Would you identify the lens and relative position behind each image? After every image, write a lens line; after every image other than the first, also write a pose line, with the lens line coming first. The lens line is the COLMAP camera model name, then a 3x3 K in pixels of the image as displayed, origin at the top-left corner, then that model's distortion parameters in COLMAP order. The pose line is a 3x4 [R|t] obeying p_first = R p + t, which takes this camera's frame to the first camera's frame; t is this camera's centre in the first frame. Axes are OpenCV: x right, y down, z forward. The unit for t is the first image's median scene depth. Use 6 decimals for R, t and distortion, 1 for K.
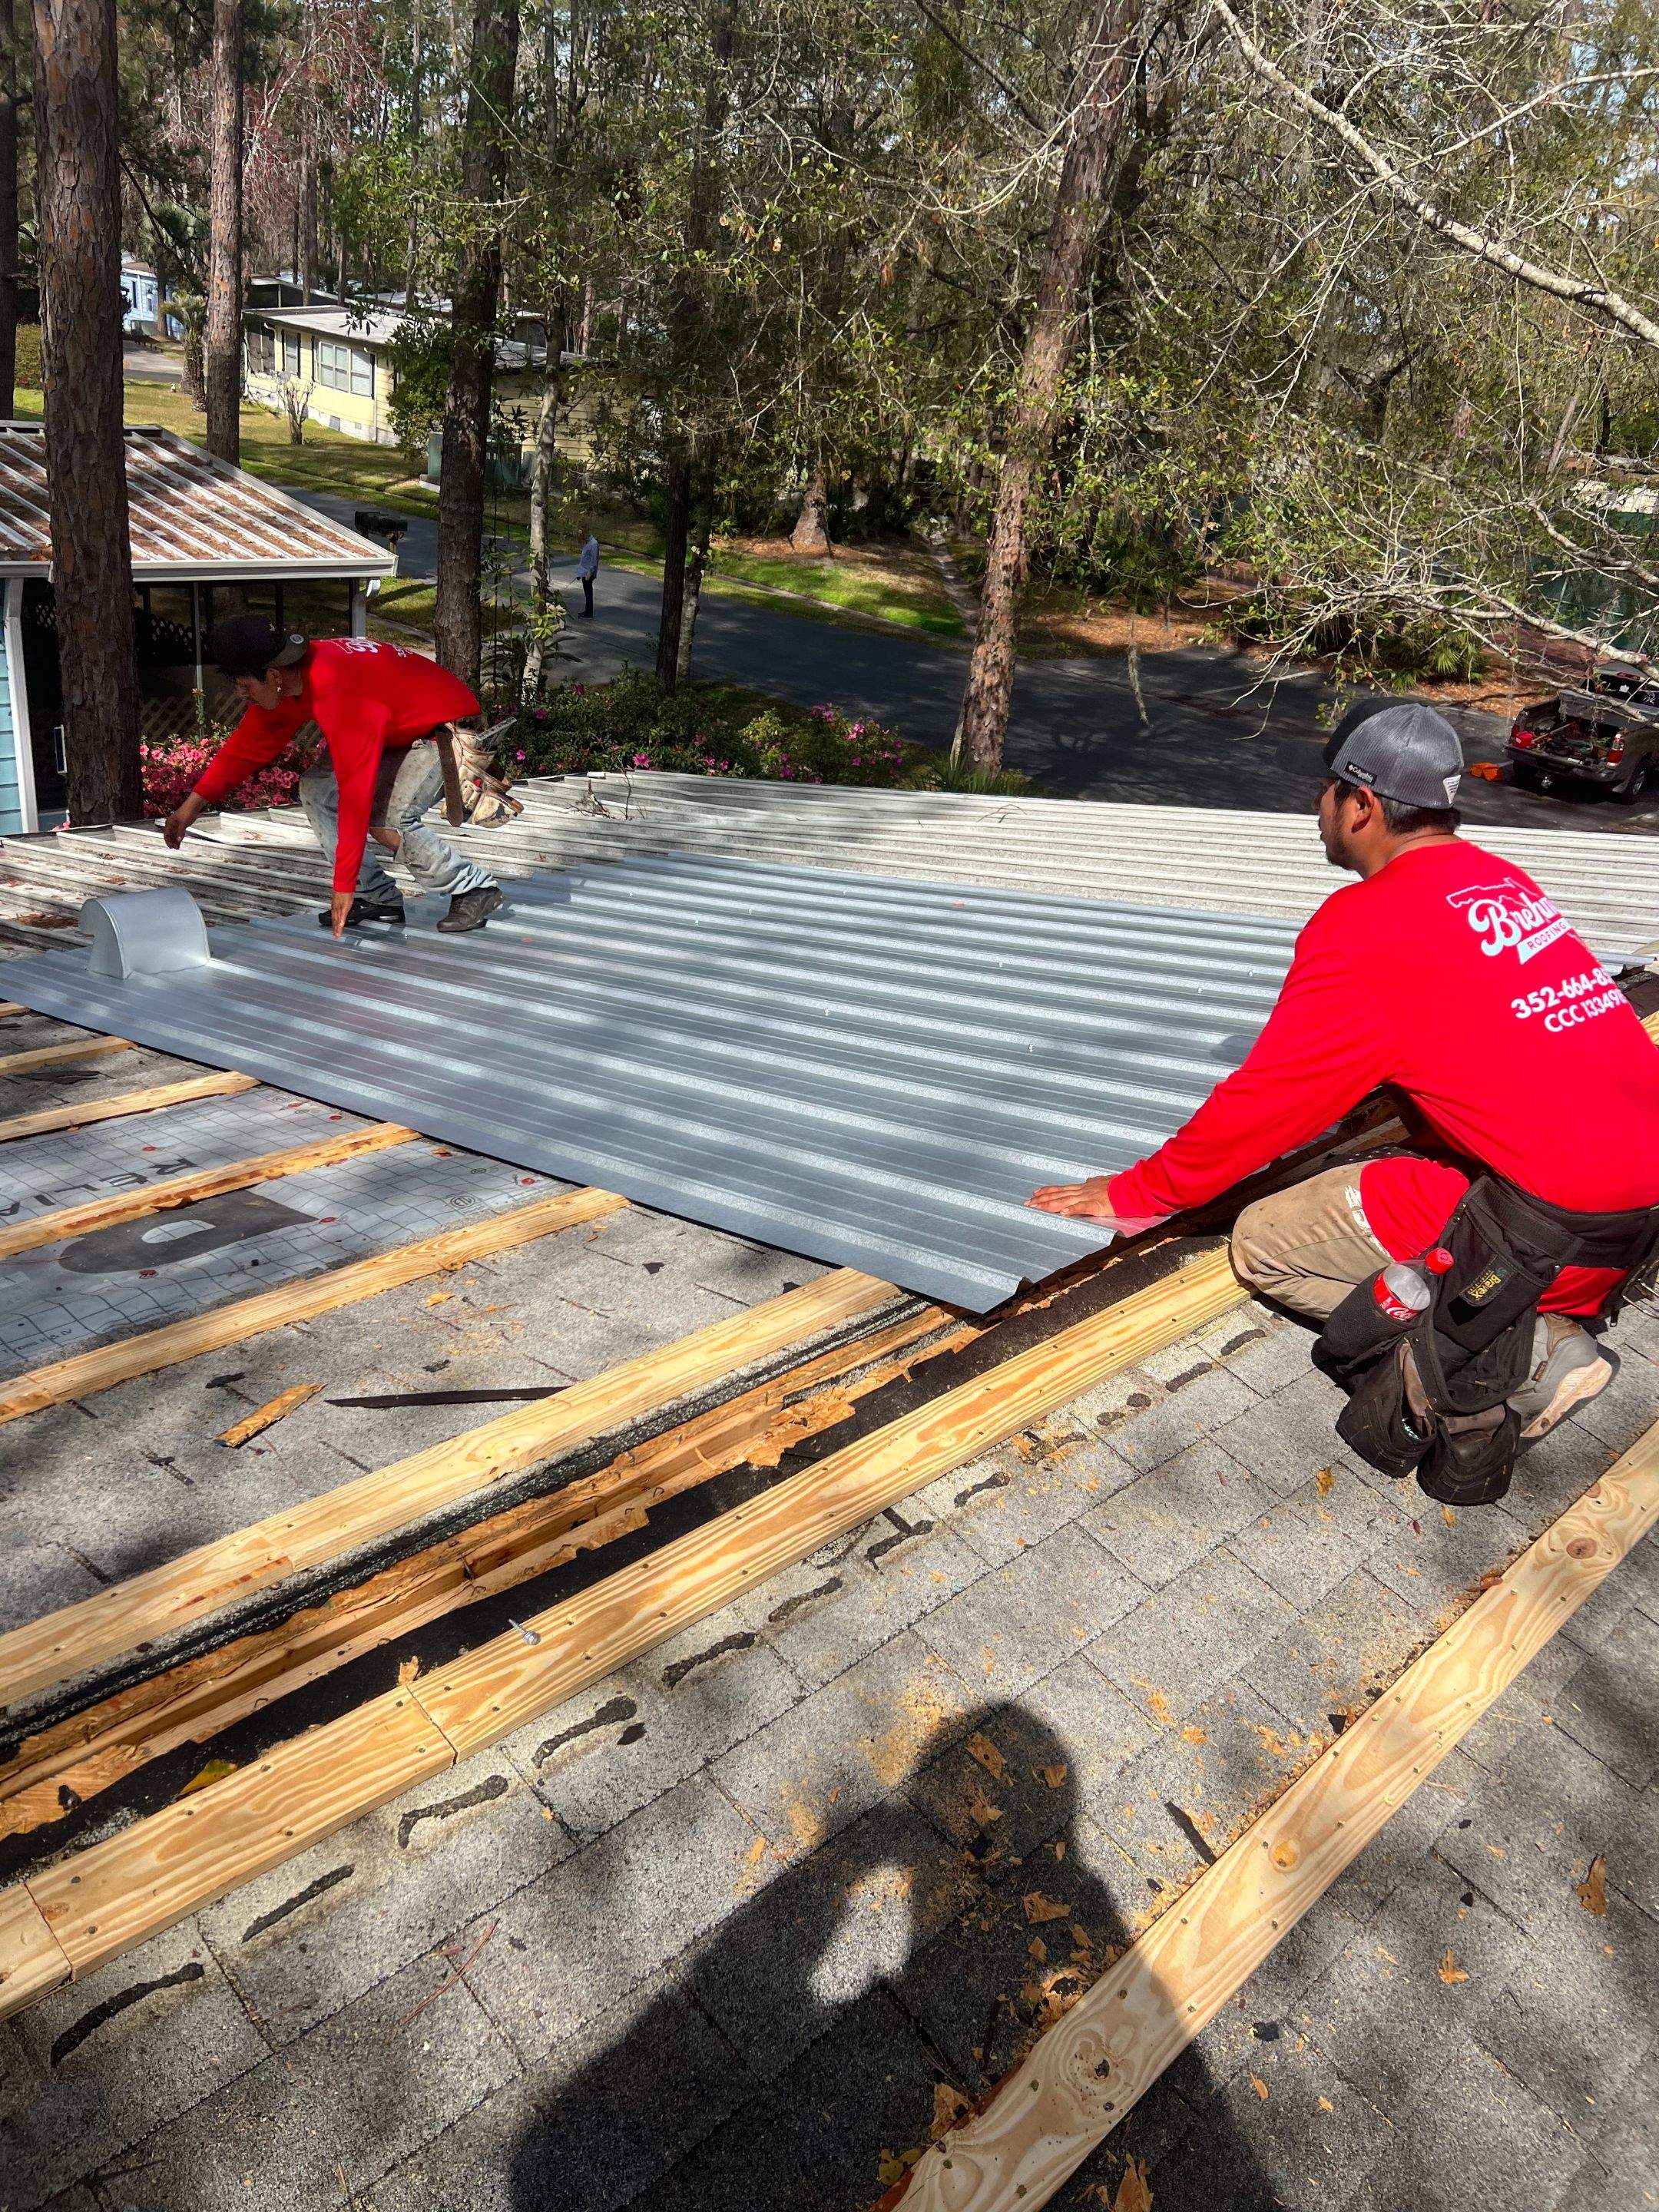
lens RADIAL K [[1738.0, 0, 829.5], [0, 1738.0, 1106.0], [0, 0, 1]] dist [0.010351, -0.003326]
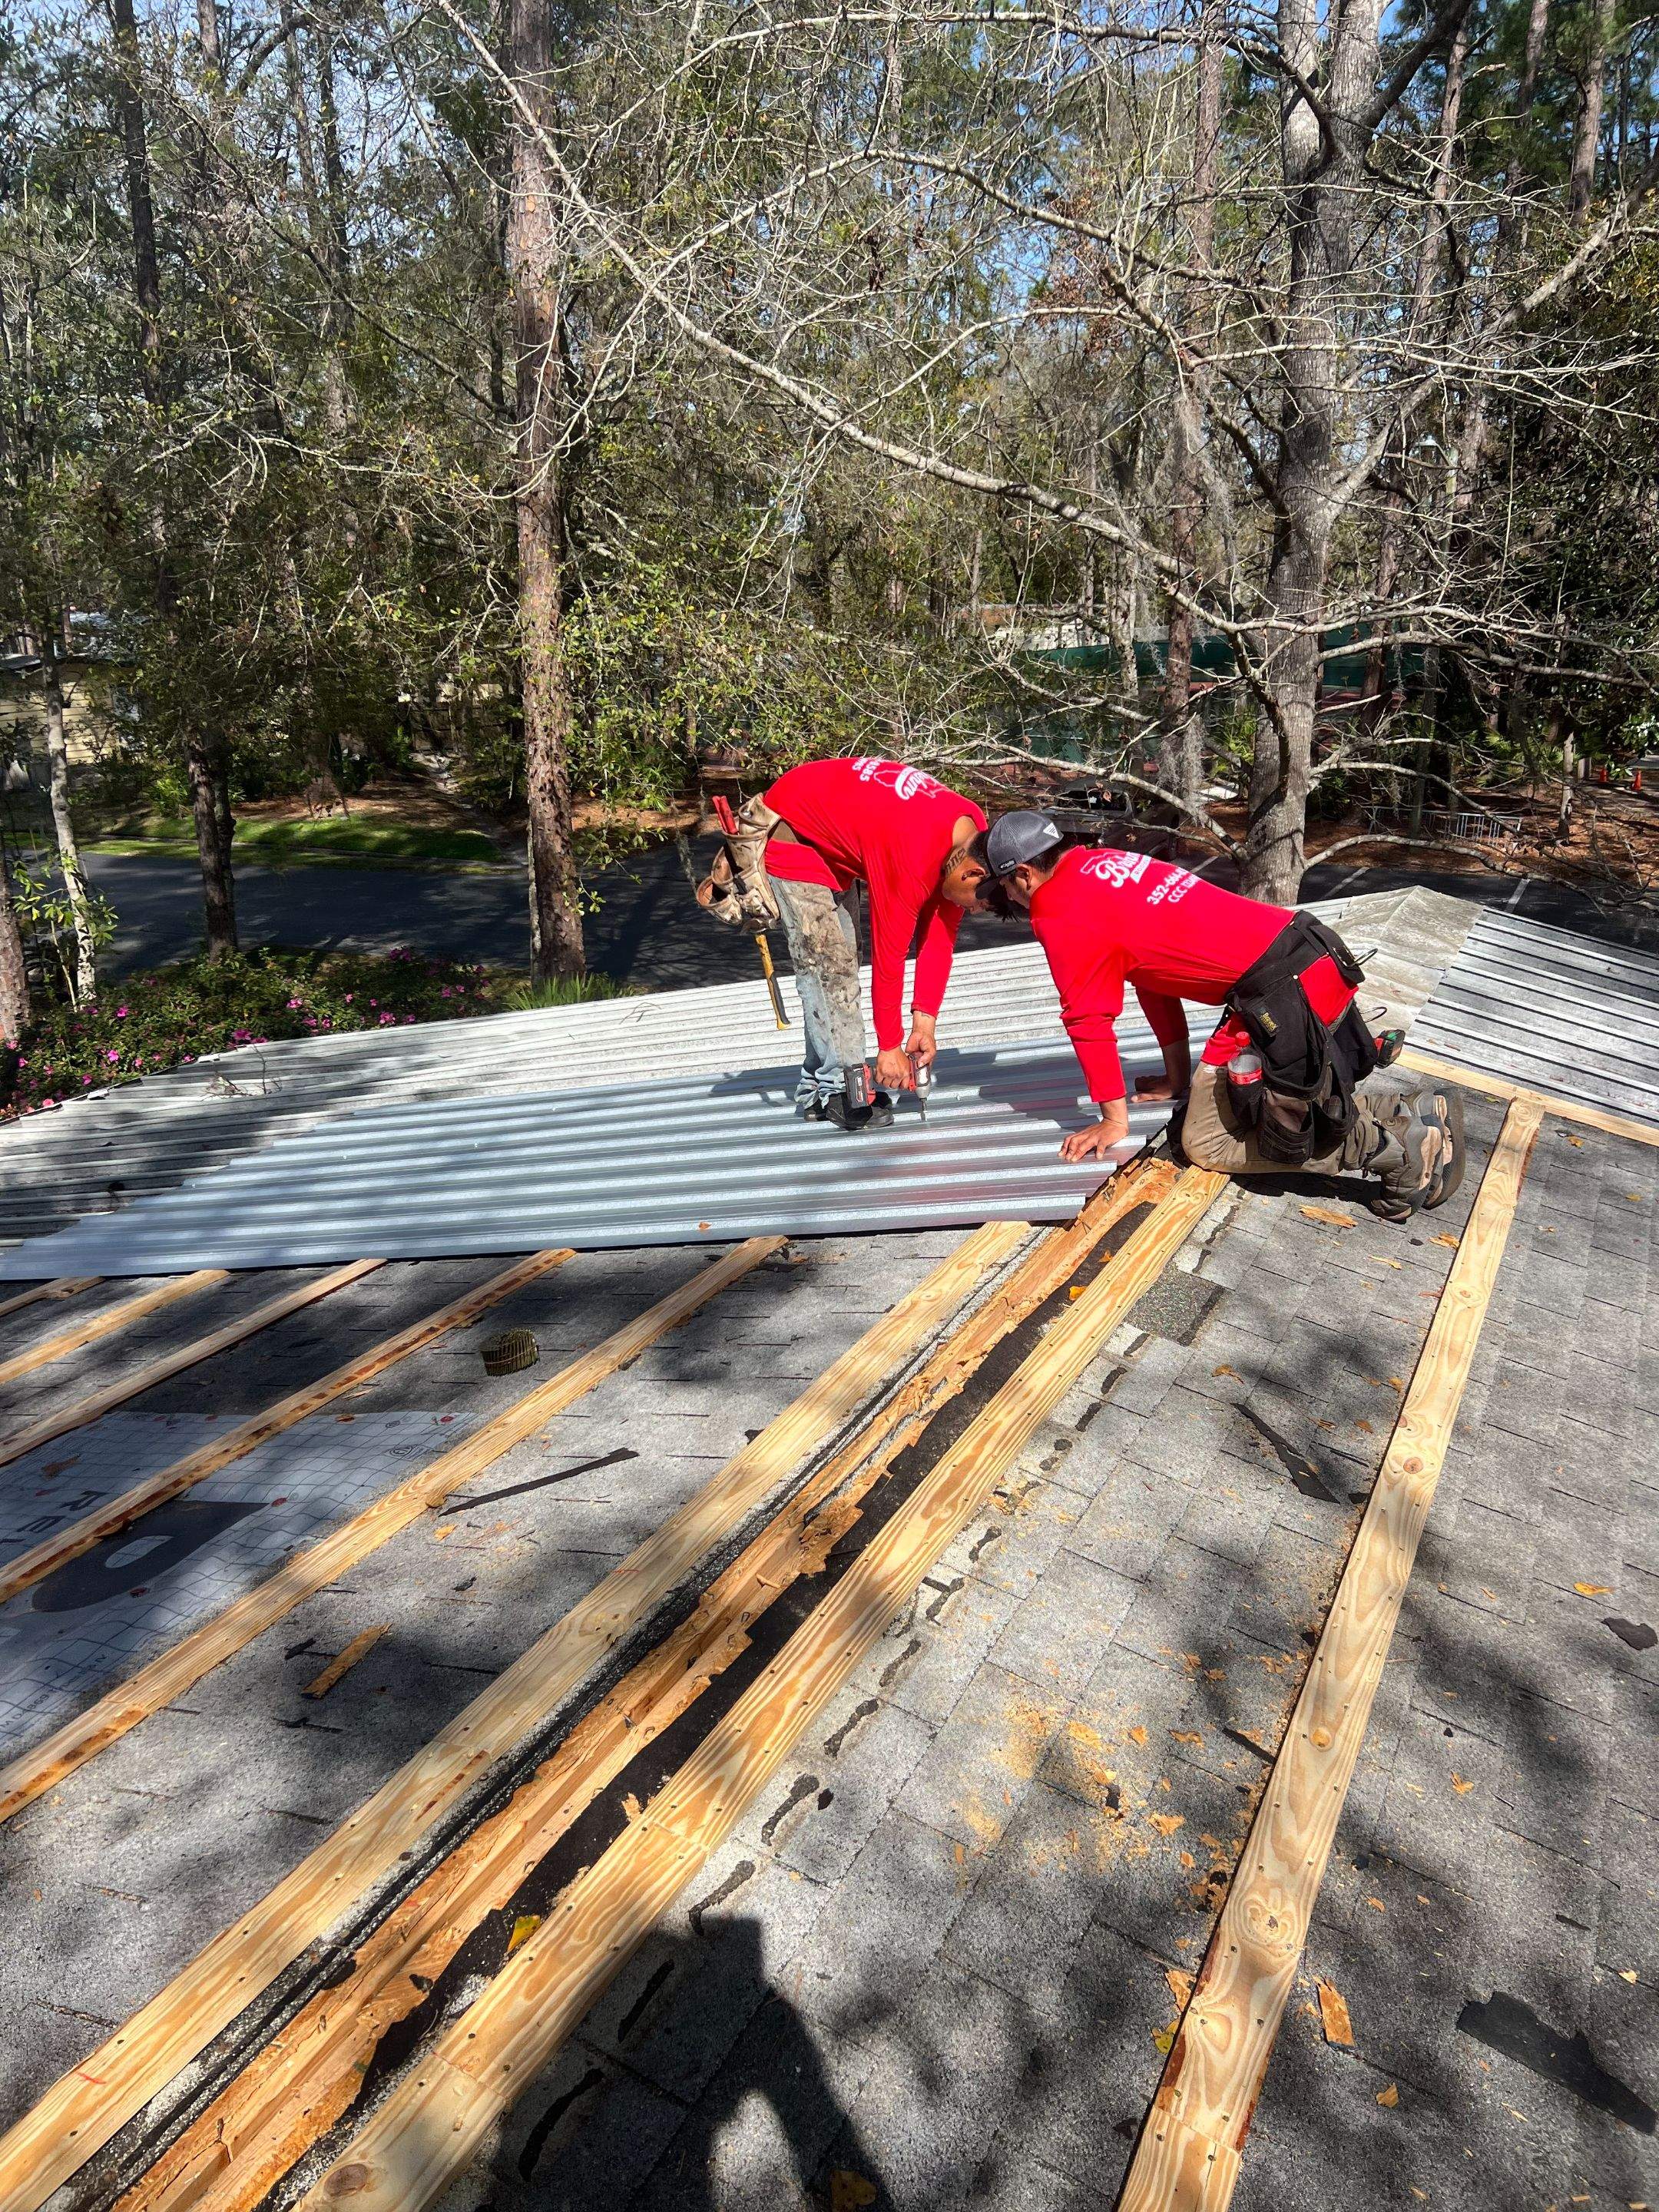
lens RADIAL K [[1738.0, 0, 829.5], [0, 1738.0, 1106.0], [0, 0, 1]] dist [0.010351, -0.003326]
pose [[0.943023, -0.216560, 0.252607, -0.243575], [0.243039, 0.966840, -0.078433, -0.003351], [-0.227245, 0.135357, 0.964385, -0.169120]]
